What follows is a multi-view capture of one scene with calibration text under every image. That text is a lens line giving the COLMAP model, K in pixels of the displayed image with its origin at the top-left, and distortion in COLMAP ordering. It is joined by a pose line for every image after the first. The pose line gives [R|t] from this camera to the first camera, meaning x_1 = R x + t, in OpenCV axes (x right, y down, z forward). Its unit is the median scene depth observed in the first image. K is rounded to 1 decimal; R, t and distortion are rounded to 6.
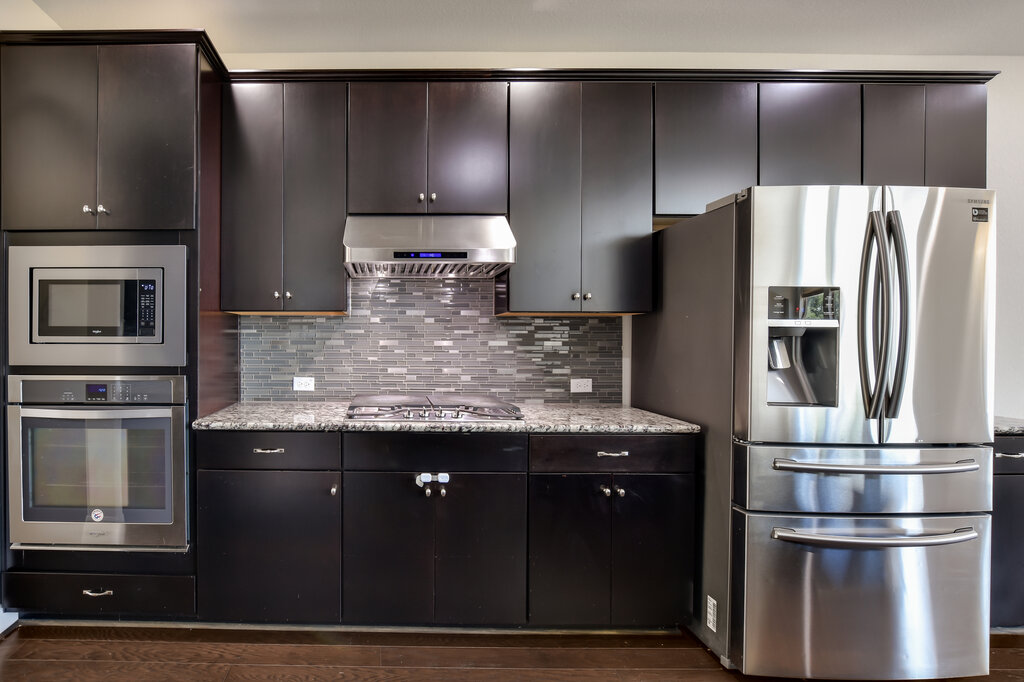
lens RADIAL K [[673.5, 0, 510.8], [0, 673.5, 339.9], [0, 0, 1]] dist [0.001186, -0.000033]
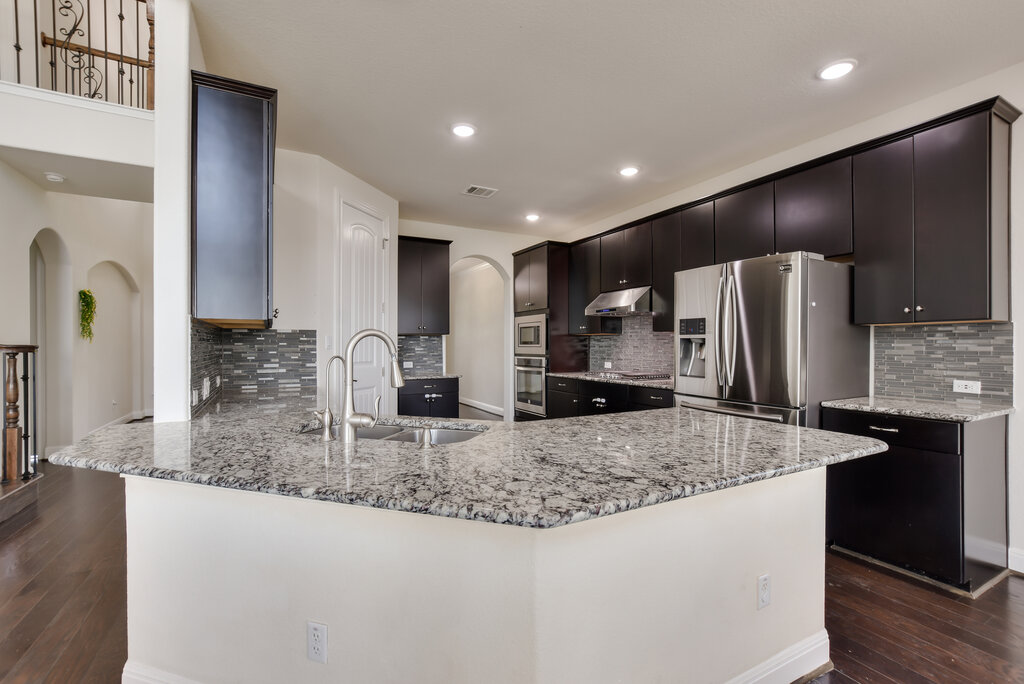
lens RADIAL K [[458.2, 0, 512.9], [0, 458.2, 344.3], [0, 0, 1]] dist [-0.009270, 0.000417]
pose [[0.513566, -0.005019, -0.858035, 1.167837], [-0.001021, 0.999979, -0.006460, 0.007303], [0.858049, 0.004194, 0.513550, -0.154289]]
